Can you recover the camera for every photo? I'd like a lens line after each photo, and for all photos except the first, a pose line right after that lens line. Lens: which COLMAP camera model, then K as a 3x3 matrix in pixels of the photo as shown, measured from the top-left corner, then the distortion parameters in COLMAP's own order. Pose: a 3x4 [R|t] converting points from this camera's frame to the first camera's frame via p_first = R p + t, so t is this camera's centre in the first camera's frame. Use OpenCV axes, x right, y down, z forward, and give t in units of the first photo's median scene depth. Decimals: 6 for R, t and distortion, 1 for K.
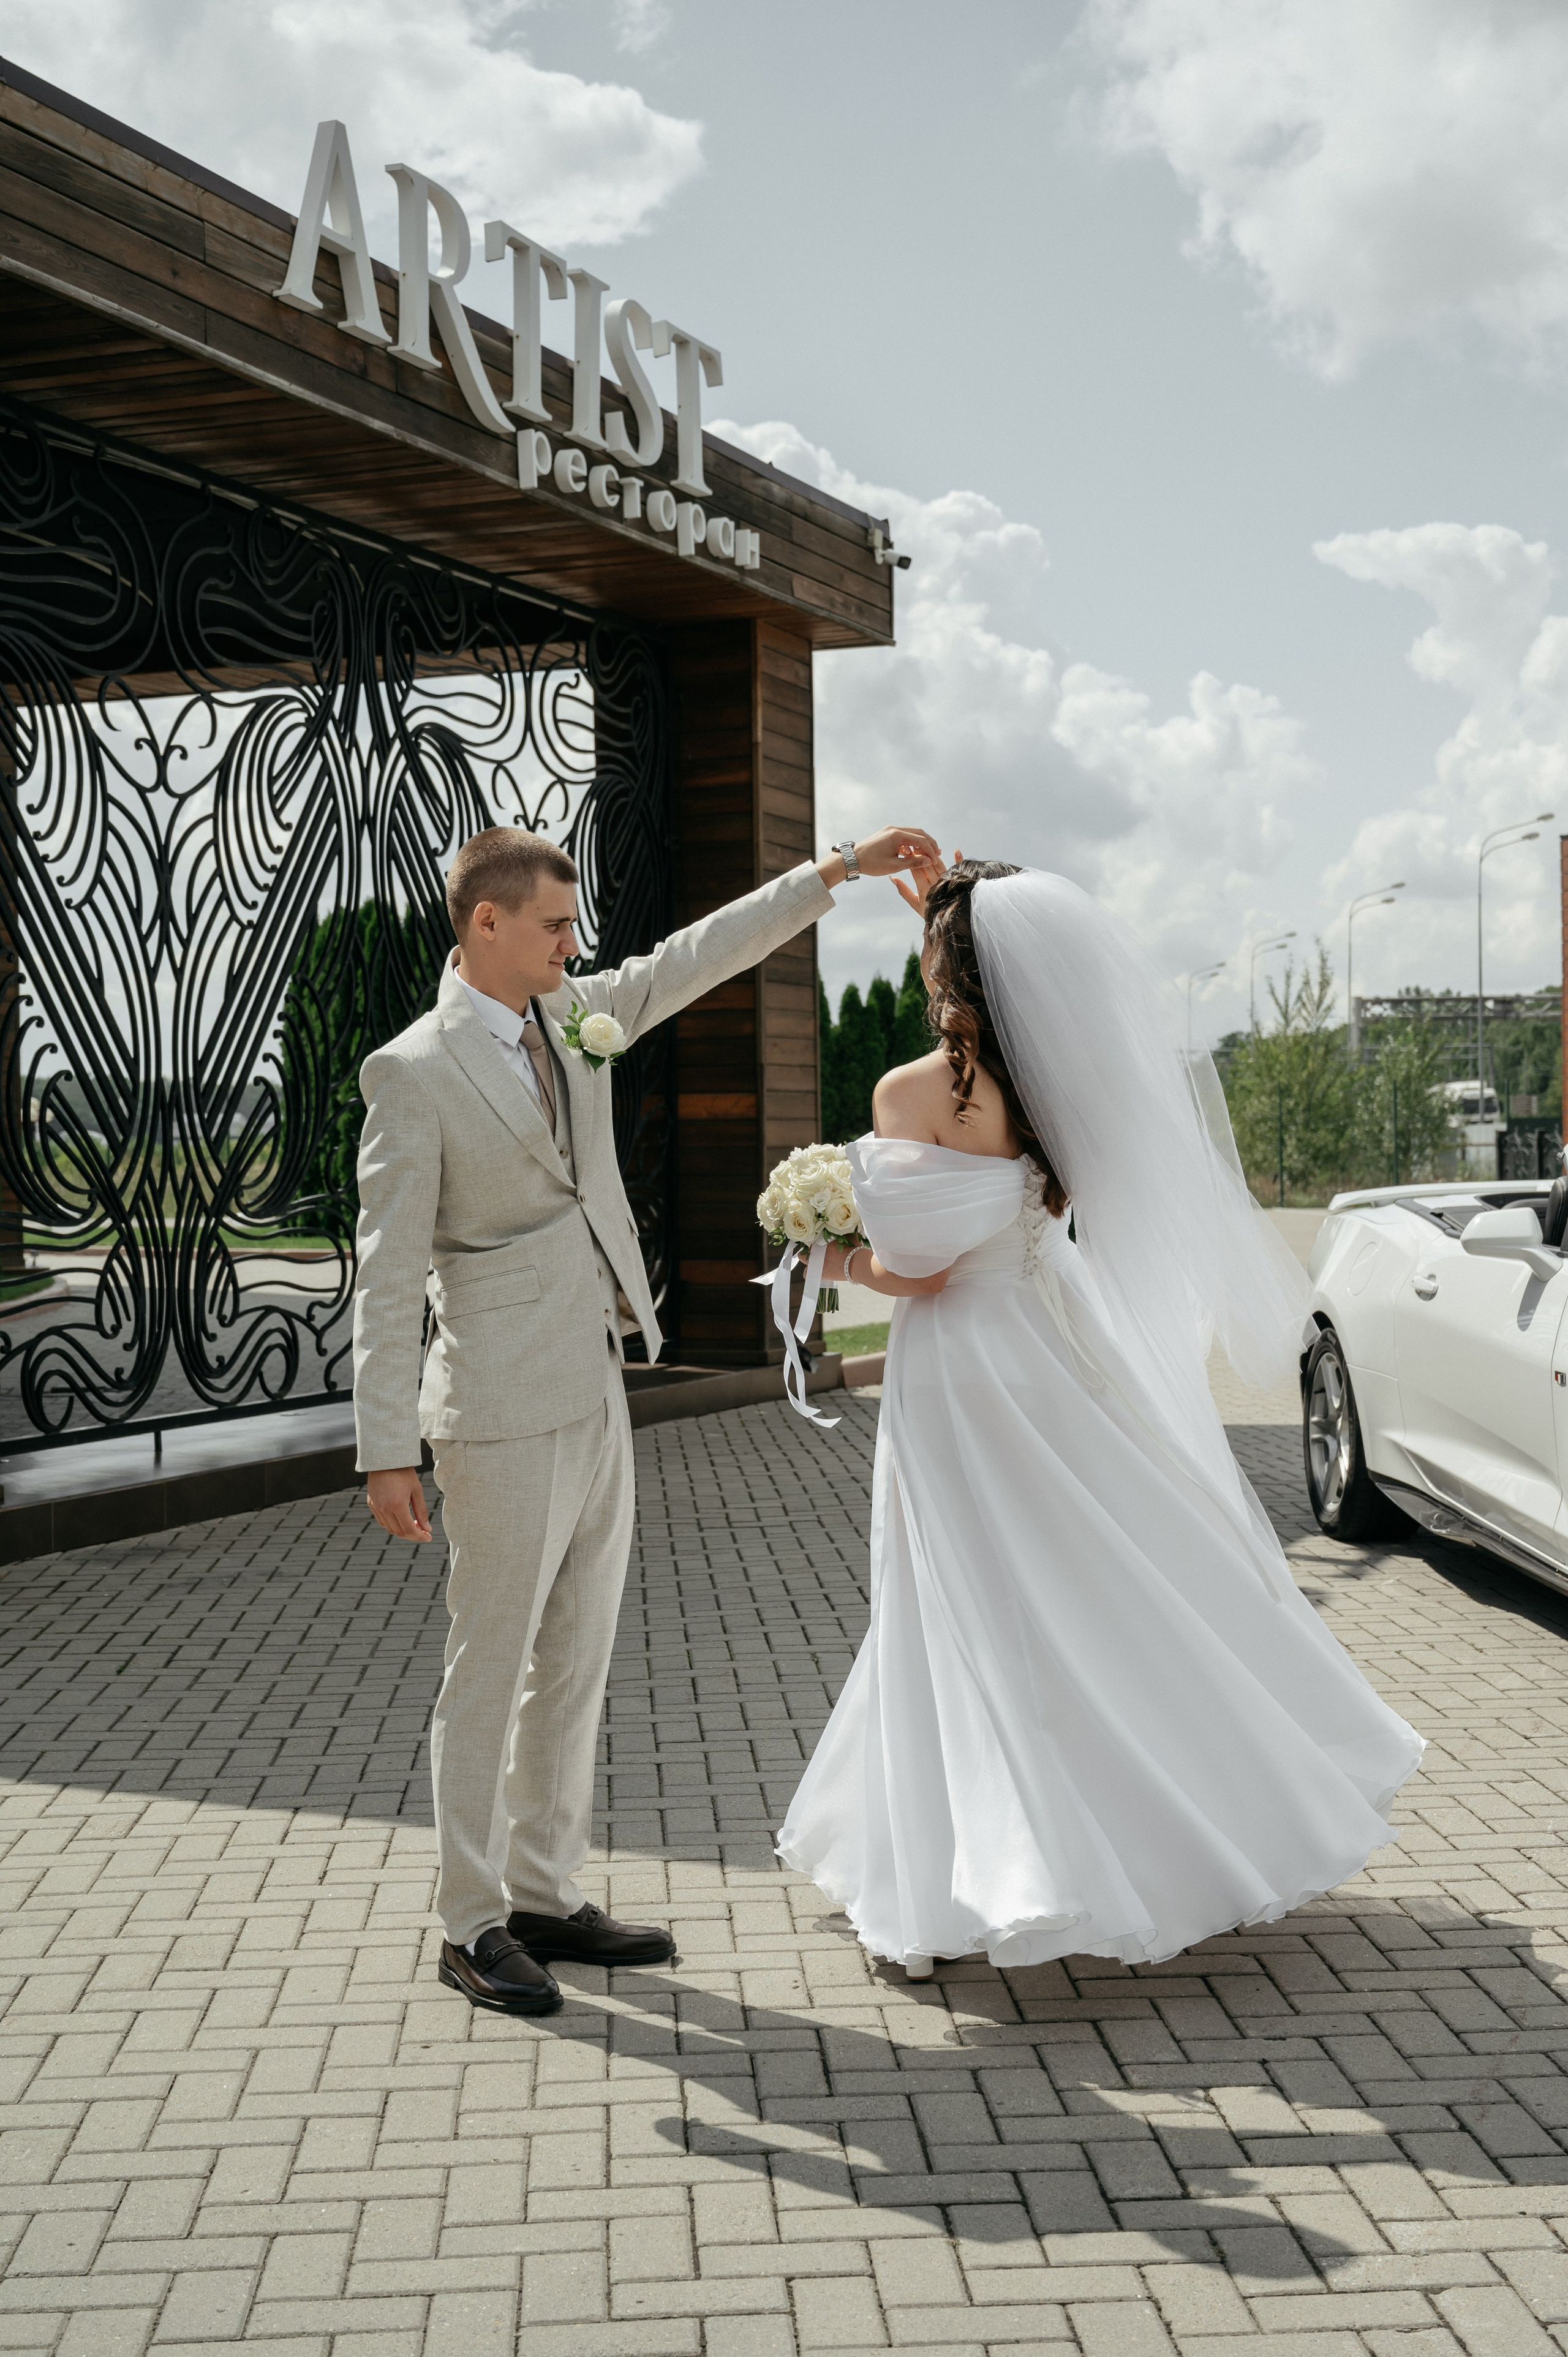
lens RADIAL K [[2860.3, 0, 804.8], [0, 2860.3, 1231.4], [0, 0, 1]] dist [-0.003295, 0.000000]
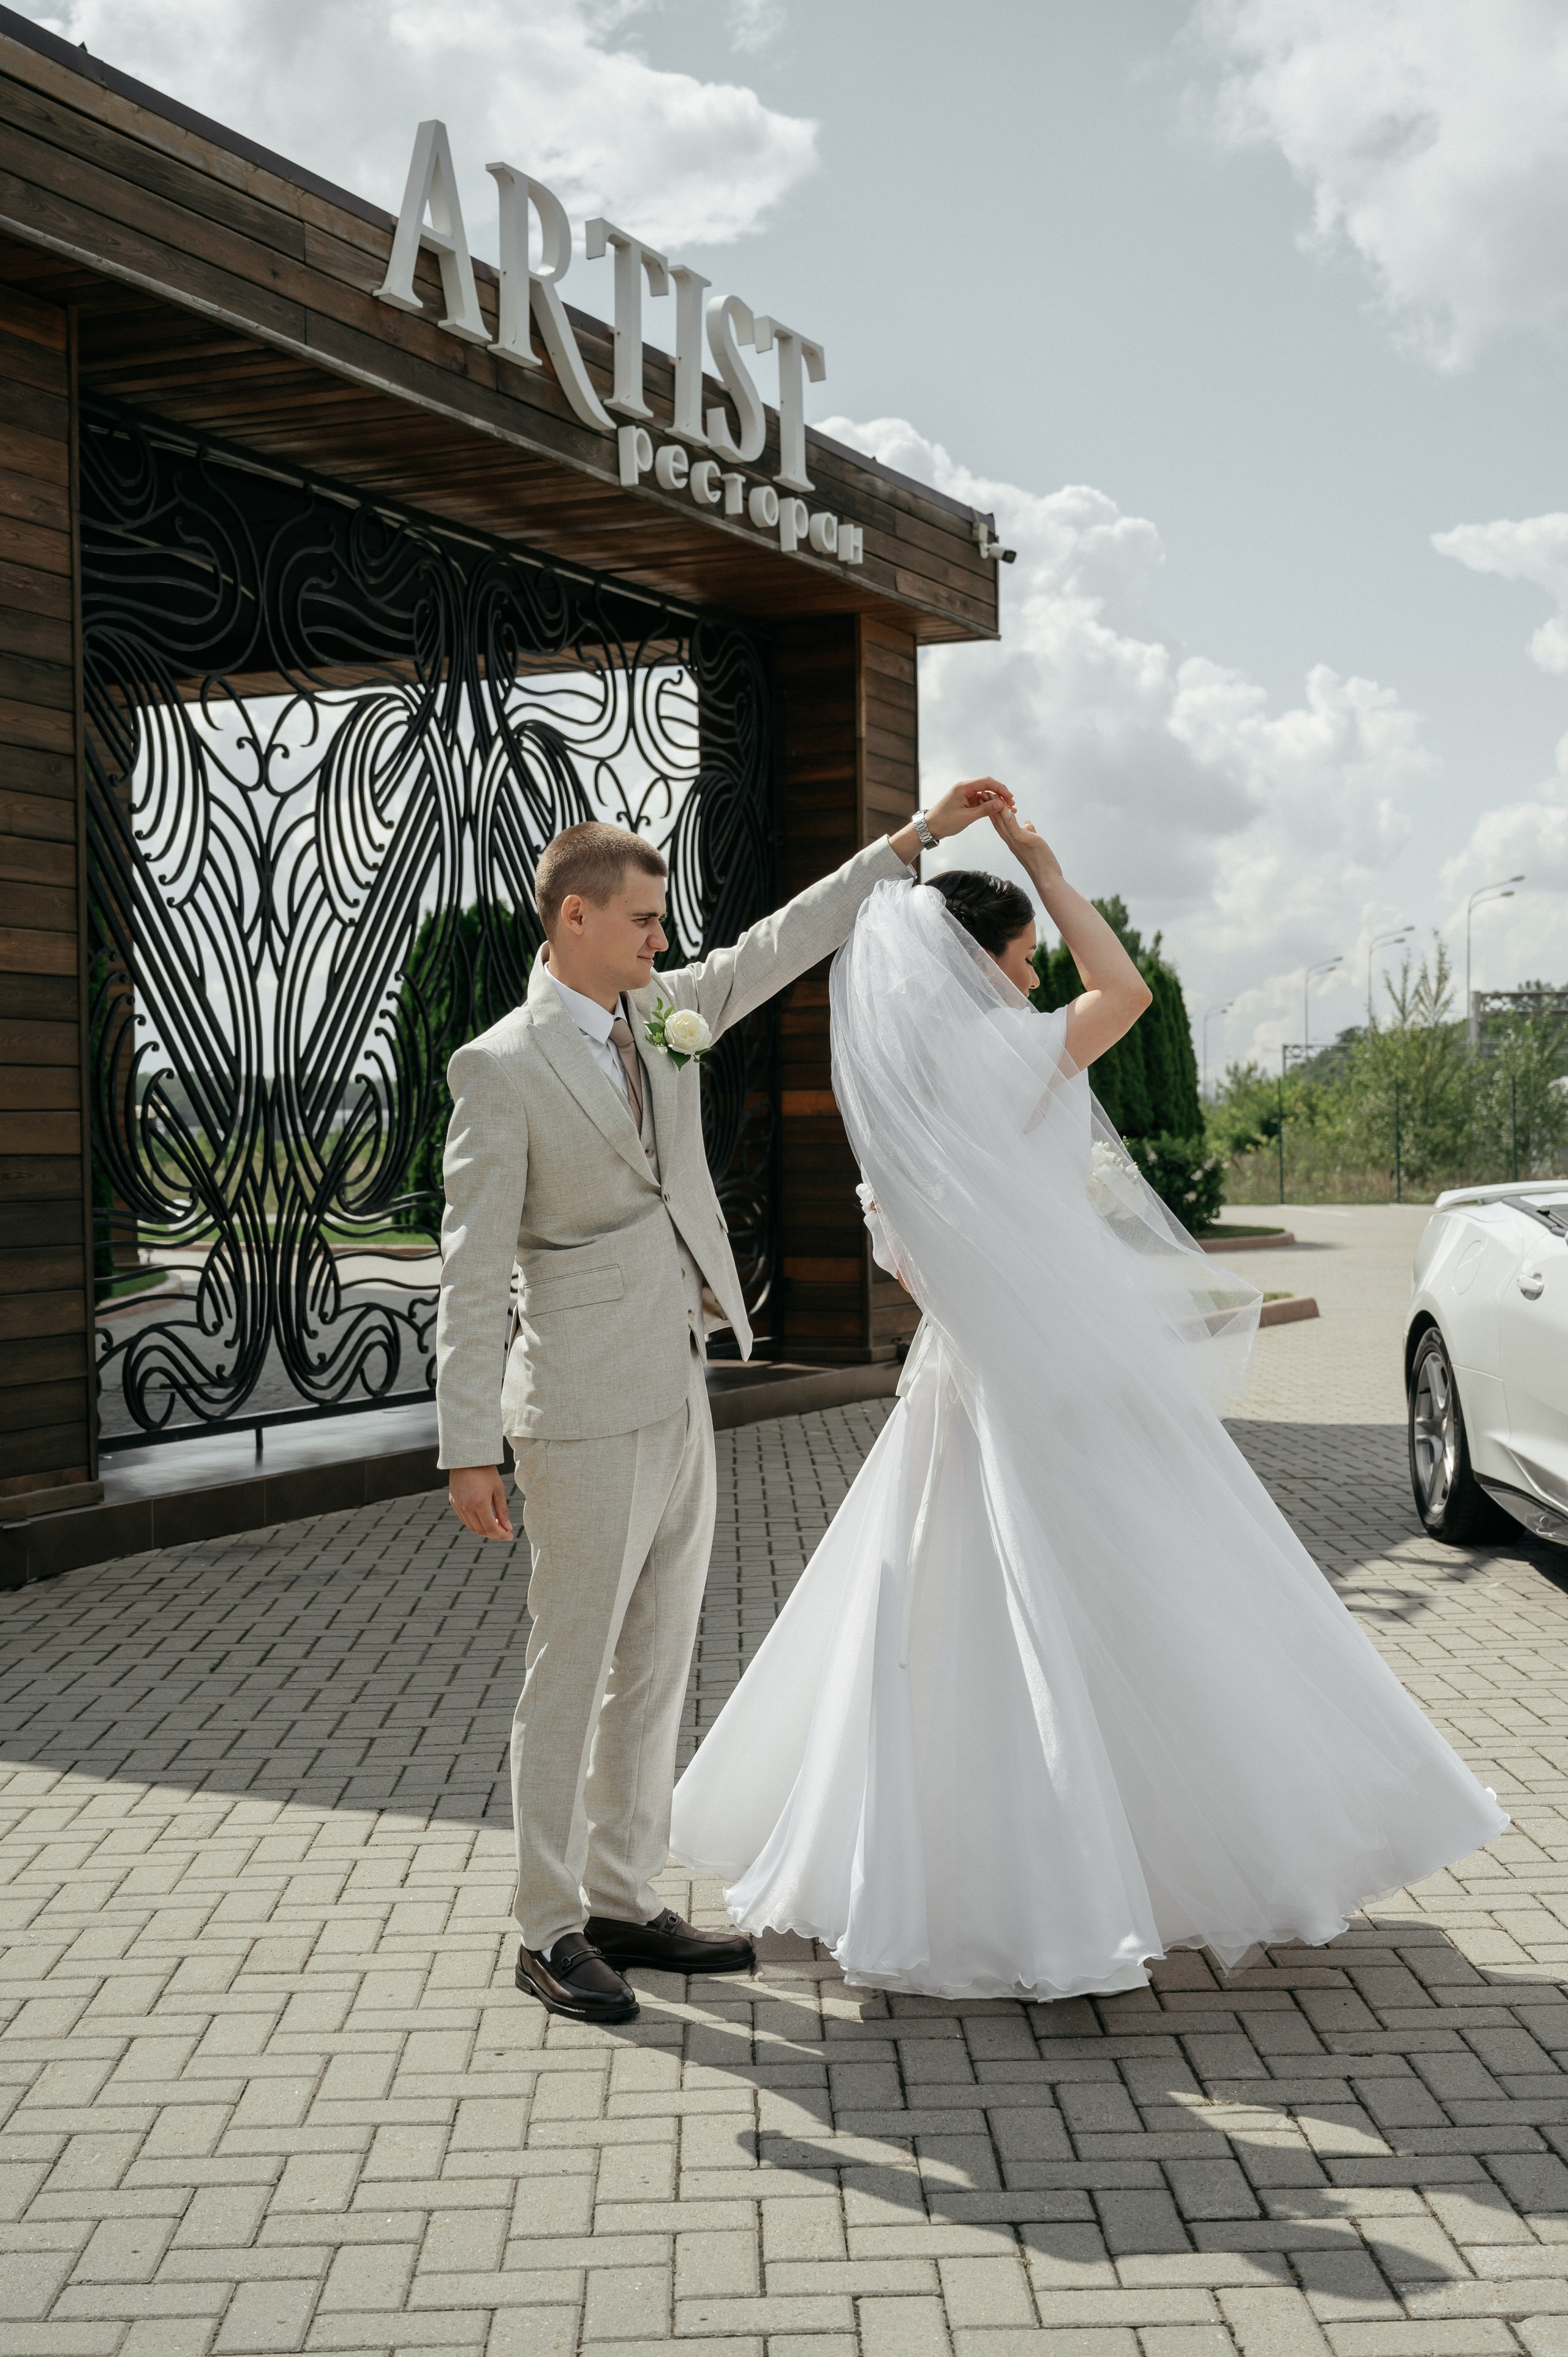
lens RADIAL K [[2860.3, 0, 819.7], [0, 2860.3, 1212.7], [0, 0, 1]] dist [-0.003295, 0.000000]
pose [[0.999377, 0.000073, -0.035285, 0.005339], [-0.000252, 0.999987, -0.005059, -0.000538], [0.035284, 0.005065, 0.999364, 0.004854]]
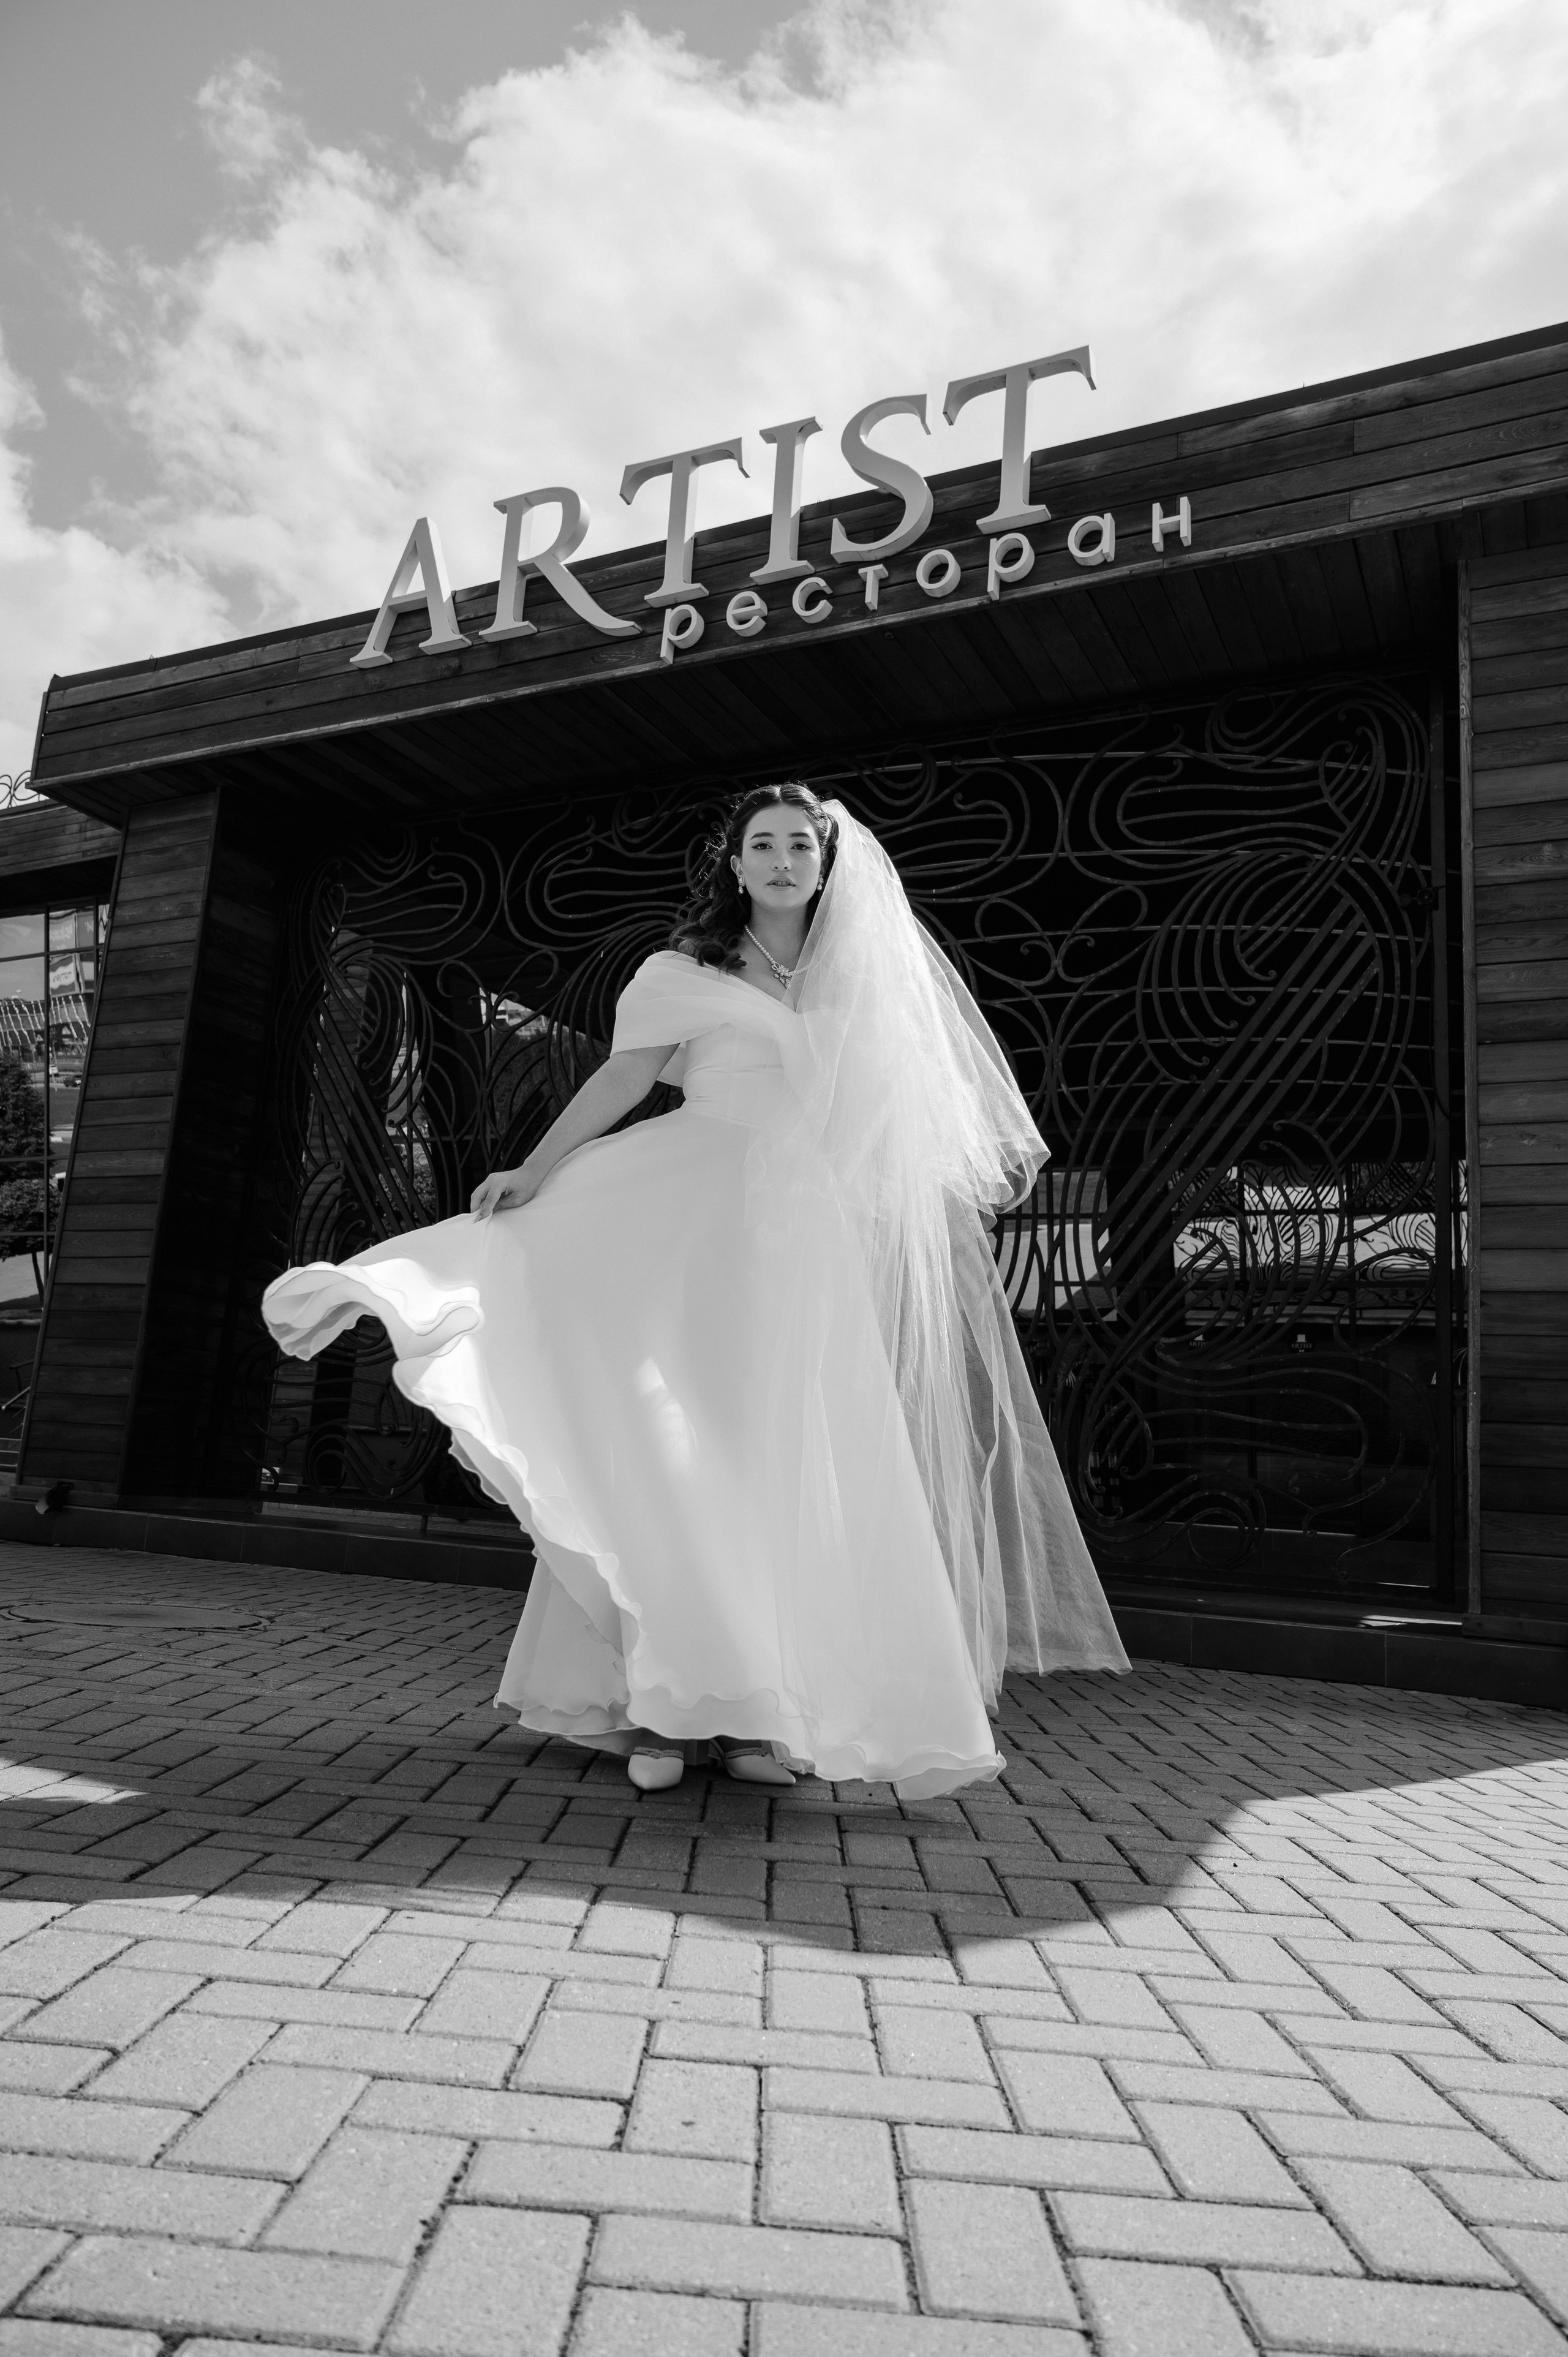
lens RADIAL K [[1635.5, 0, 777.6], [0, 1635.5, 1175.3], [0, 0, 1]] dist [-0.009515, 0.006543]
pose [[-0.054920, -0.190102, -0.980227, 0.487418], [-0.096541, 0.978120, -0.184285, 0.039528], [0.993813, 0.084512, -0.072071, 1.153990]]
